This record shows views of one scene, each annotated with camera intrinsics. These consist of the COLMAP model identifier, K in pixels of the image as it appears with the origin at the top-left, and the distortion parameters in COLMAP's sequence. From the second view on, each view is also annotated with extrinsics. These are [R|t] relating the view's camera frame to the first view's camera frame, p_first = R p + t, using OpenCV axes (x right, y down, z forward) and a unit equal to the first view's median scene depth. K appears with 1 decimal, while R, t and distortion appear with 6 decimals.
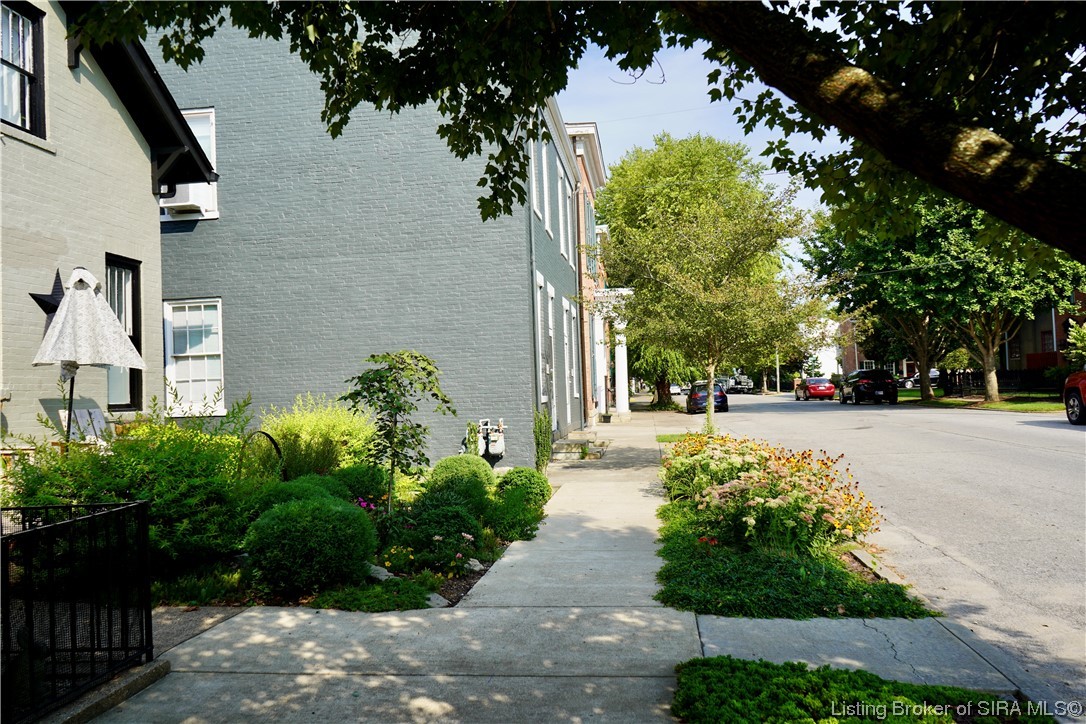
lens RADIAL K [[929.7, 0, 543.0], [0, 929.7, 362.0], [0, 0, 1]] dist [-0.006025, -0.000073]
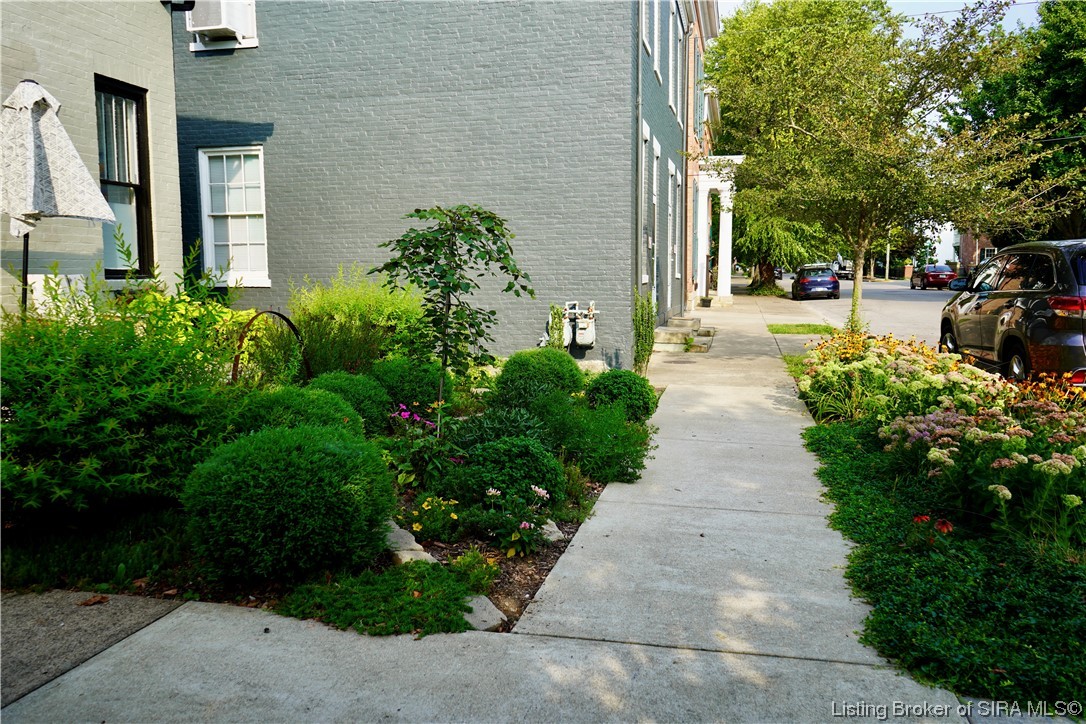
lens RADIAL K [[836.0, 0, 543.0], [0, 836.0, 362.0], [0, 0, 1]] dist [0.001110, 0.003702]
pose [[0.994757, 0.040453, -0.093929, -0.017954], [-0.026832, 0.989505, 0.141983, 0.010944], [0.098687, -0.138718, 0.985403, 0.279473]]
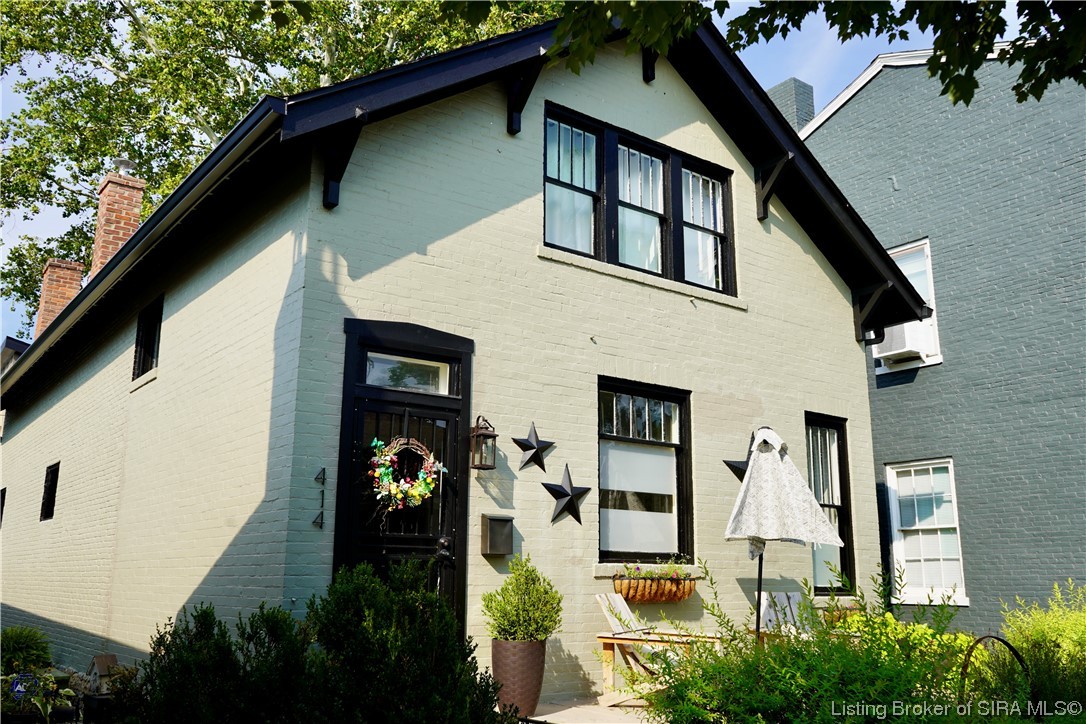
lens RADIAL K [[929.7, 0, 543.0], [0, 929.7, 362.0], [0, 0, 1]] dist [-0.006025, -0.000073]
pose [[0.700856, -0.126042, -0.702078, -0.014868], [-0.006145, 0.983161, -0.182639, -0.000191], [0.713276, 0.132318, 0.688280, 0.183172]]
